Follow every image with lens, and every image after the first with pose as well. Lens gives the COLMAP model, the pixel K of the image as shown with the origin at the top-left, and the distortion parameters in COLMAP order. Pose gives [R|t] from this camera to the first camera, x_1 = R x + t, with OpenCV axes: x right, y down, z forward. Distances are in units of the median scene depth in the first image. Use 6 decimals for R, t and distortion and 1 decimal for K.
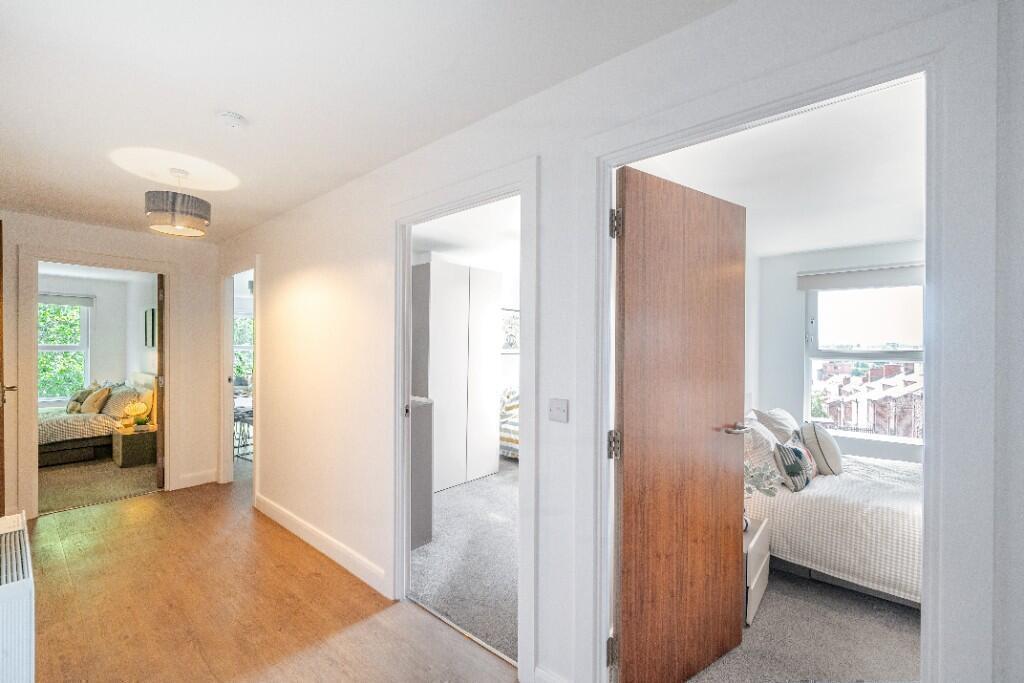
lens RADIAL K [[430.0, 0, 510.4], [0, 430.0, 343.7], [0, 0, 1]] dist [-0.000950, -0.000168]
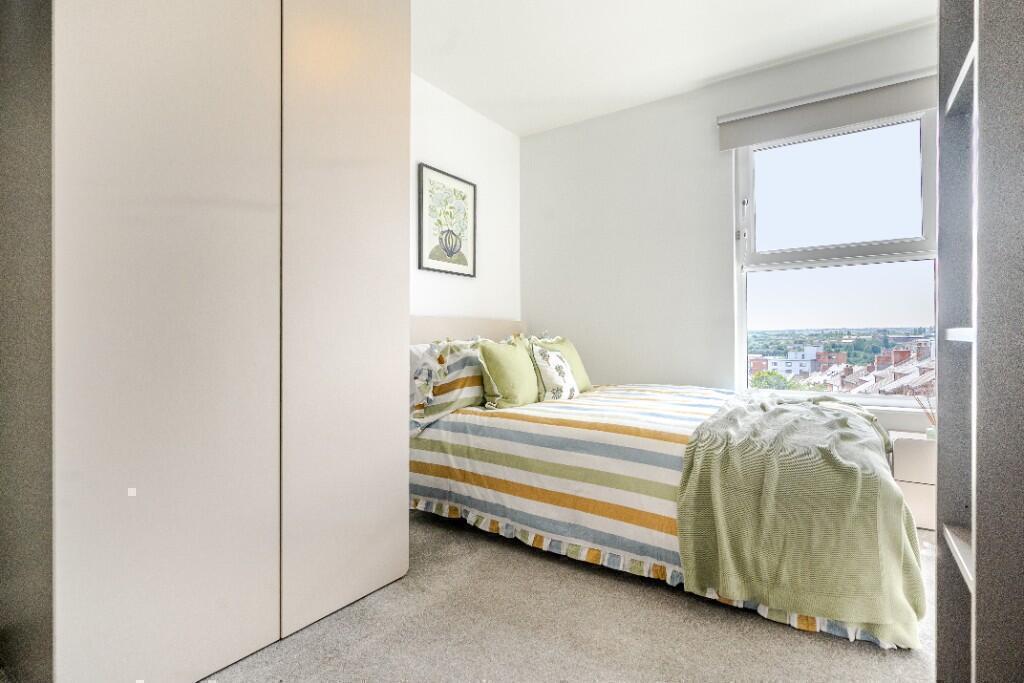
lens RADIAL K [[477.4, 0, 511.2], [0, 477.4, 341.4], [0, 0, 1]] dist [-0.000783, 0.000013]
pose [[0.995118, -0.015419, 0.097478, 0.016649], [0.015847, 0.999868, -0.003618, 0.109509], [-0.097409, 0.005145, 0.995231, 0.559285]]
